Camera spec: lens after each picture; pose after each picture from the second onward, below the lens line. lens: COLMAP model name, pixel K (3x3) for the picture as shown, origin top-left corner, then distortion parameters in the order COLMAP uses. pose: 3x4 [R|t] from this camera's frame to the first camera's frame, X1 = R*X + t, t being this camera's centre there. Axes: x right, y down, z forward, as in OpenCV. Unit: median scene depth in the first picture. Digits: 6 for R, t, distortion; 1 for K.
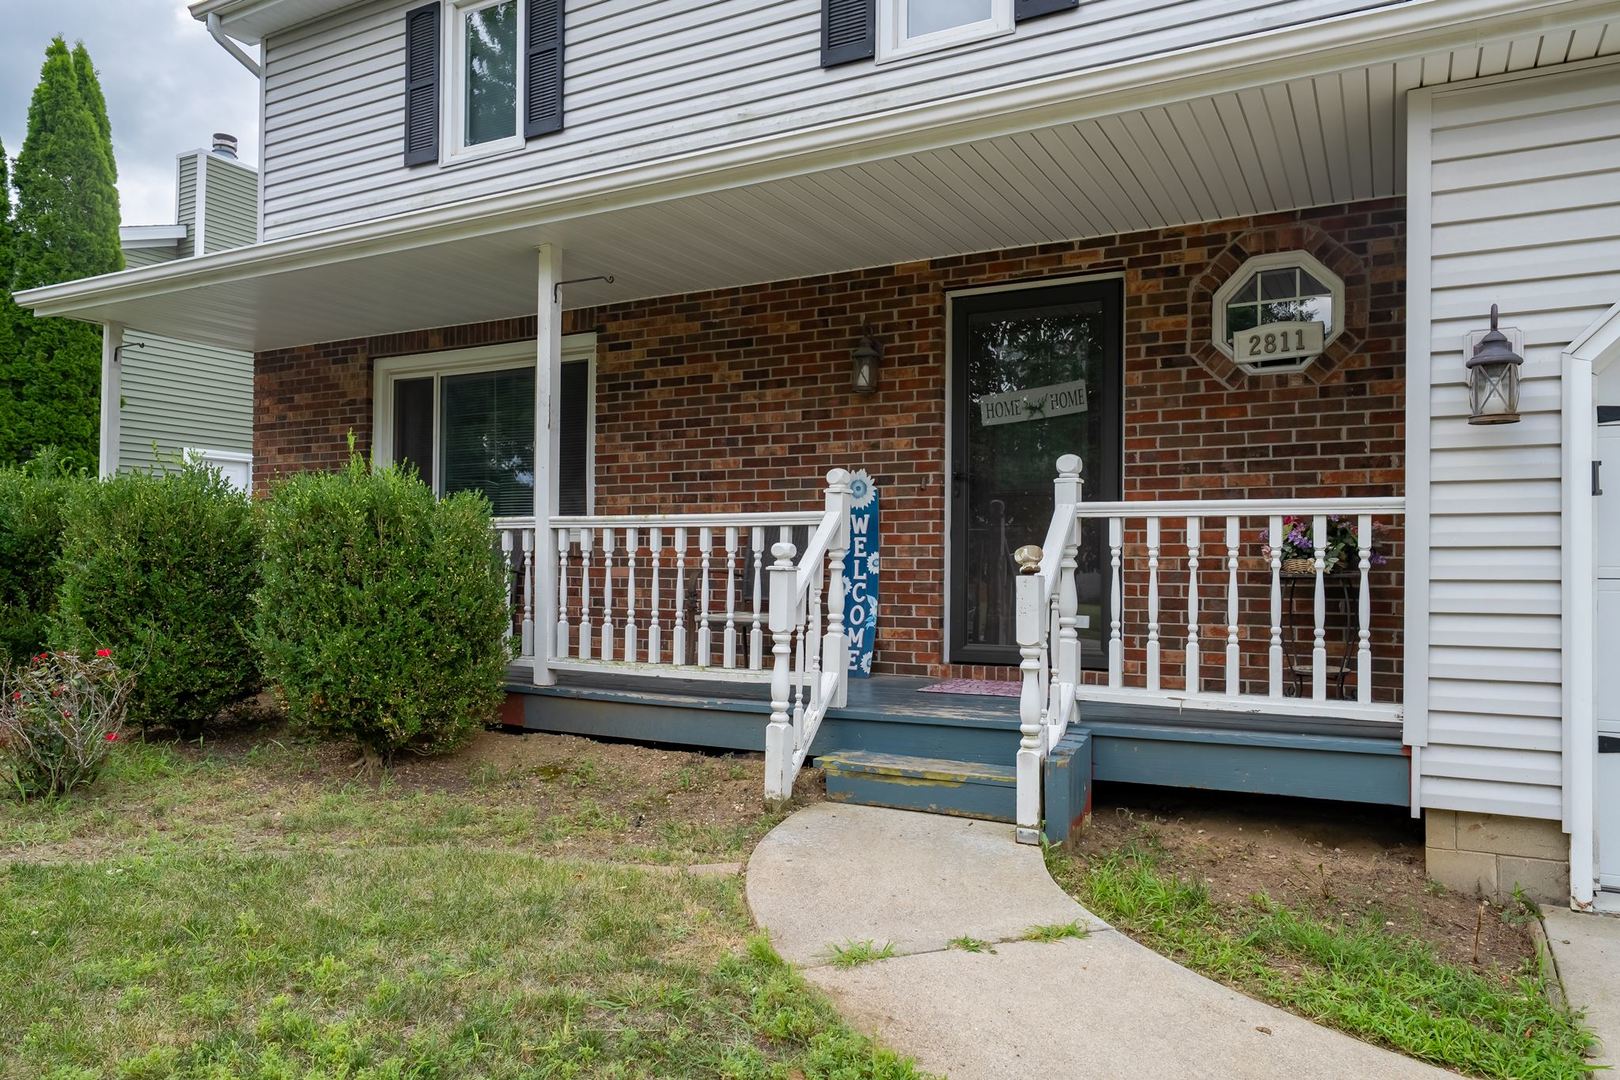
lens RADIAL K [[1106.0, 0, 808.4], [0, 1106.0, 549.4], [0, 0, 1]] dist [-0.003532, 0.002183]
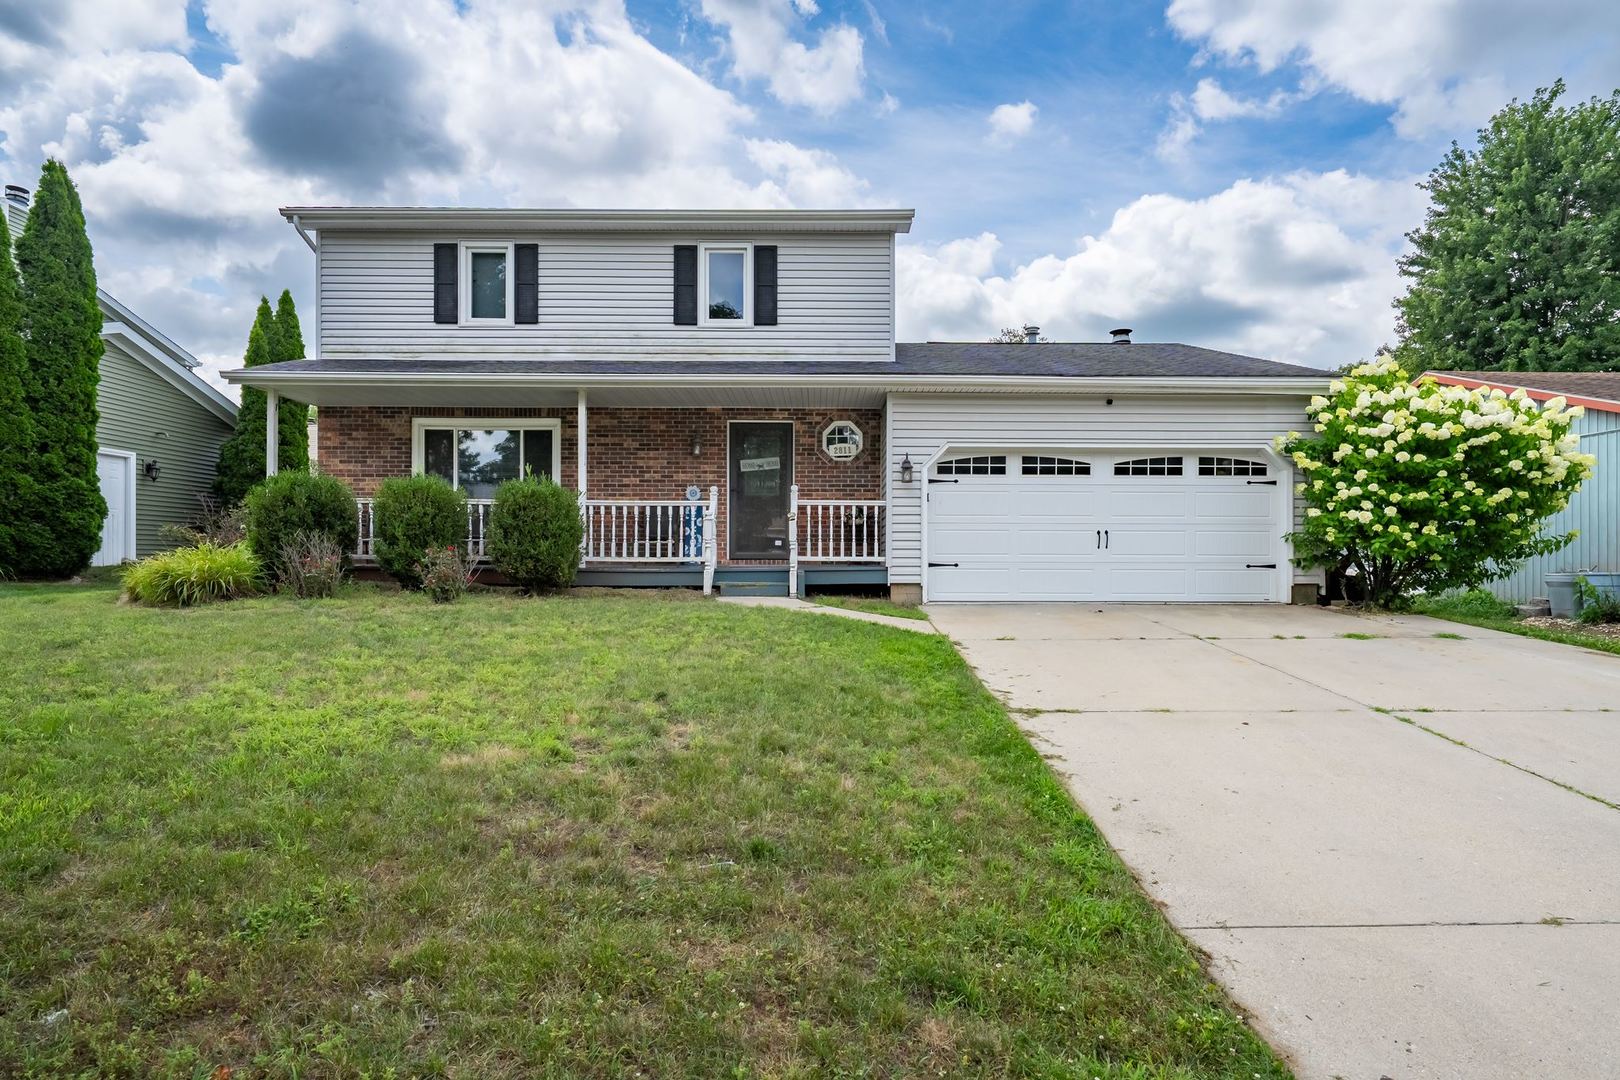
lens RADIAL K [[821.8, 0, 845.2], [0, 821.8, 551.3], [0, 0, 1]] dist [0.000439, -0.002450]
pose [[0.863843, -0.003592, 0.503748, -0.666715], [-0.002954, 0.999921, 0.012195, 0.061103], [-0.503752, -0.012023, 0.863765, -0.906525]]
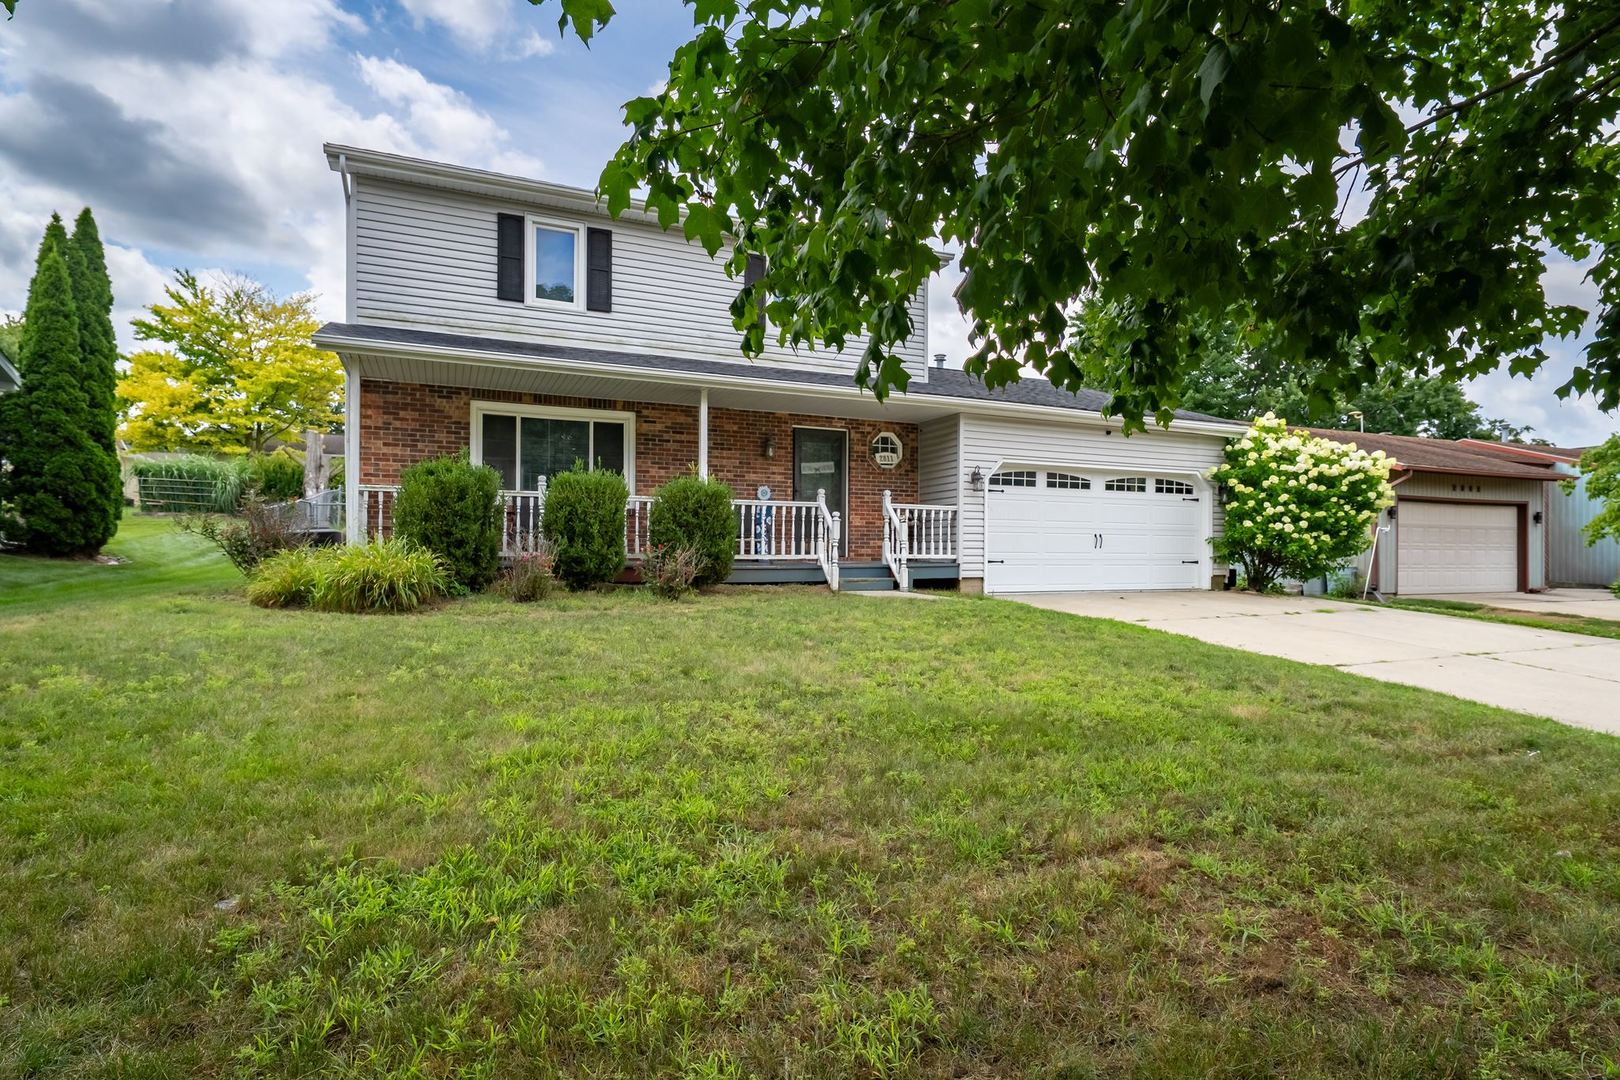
lens RADIAL K [[821.8, 0, 846.5], [0, 821.8, 543.7], [0, 0, 1]] dist [0.000439, -0.002450]
pose [[0.587379, 0.002731, 0.809308, -1.580028], [-0.013903, 0.999881, 0.006717, 0.056760], [-0.809193, -0.015197, 0.587347, -0.367524]]
